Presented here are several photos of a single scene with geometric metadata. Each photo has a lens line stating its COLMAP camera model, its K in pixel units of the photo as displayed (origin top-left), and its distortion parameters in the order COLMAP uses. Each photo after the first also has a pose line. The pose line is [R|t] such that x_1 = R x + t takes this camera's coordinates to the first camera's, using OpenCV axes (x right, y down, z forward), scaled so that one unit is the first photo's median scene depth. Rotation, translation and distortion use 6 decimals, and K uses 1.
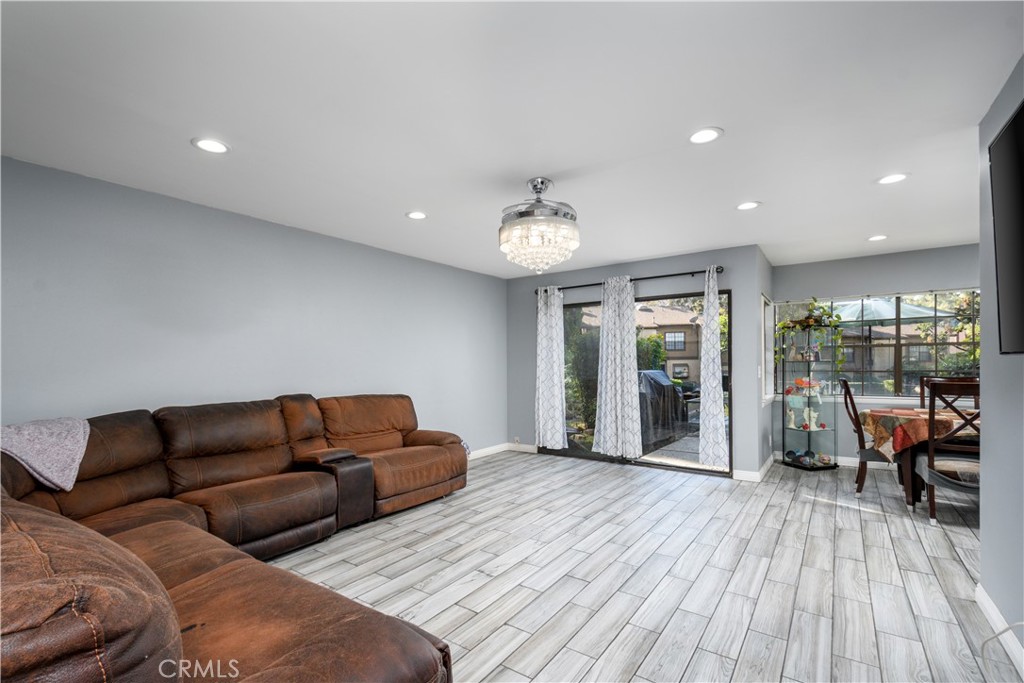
lens RADIAL K [[448.9, 0, 495.7], [0, 448.9, 364.5], [0, 0, 1]] dist [0.012981, -0.000265]
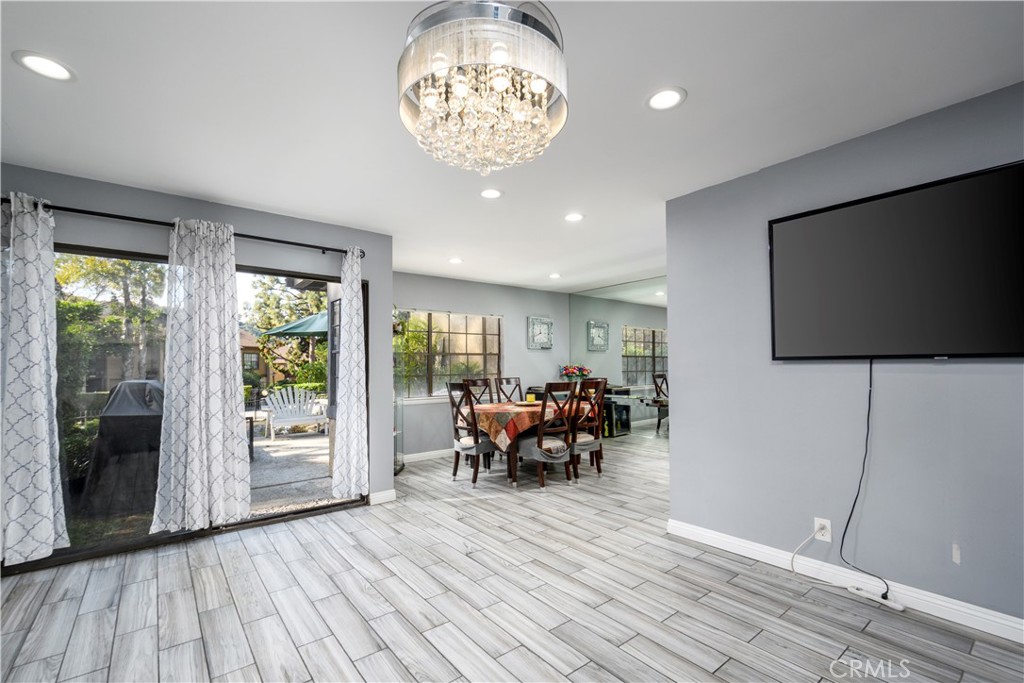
lens RADIAL K [[448.9, 0, 495.7], [0, 448.9, 364.5], [0, 0, 1]] dist [0.012981, -0.000265]
pose [[0.273382, 0.011089, 0.961842, -0.300021], [0.004588, 0.999907, -0.012832, 0.002971], [-0.961895, 0.007921, 0.273305, 0.724476]]
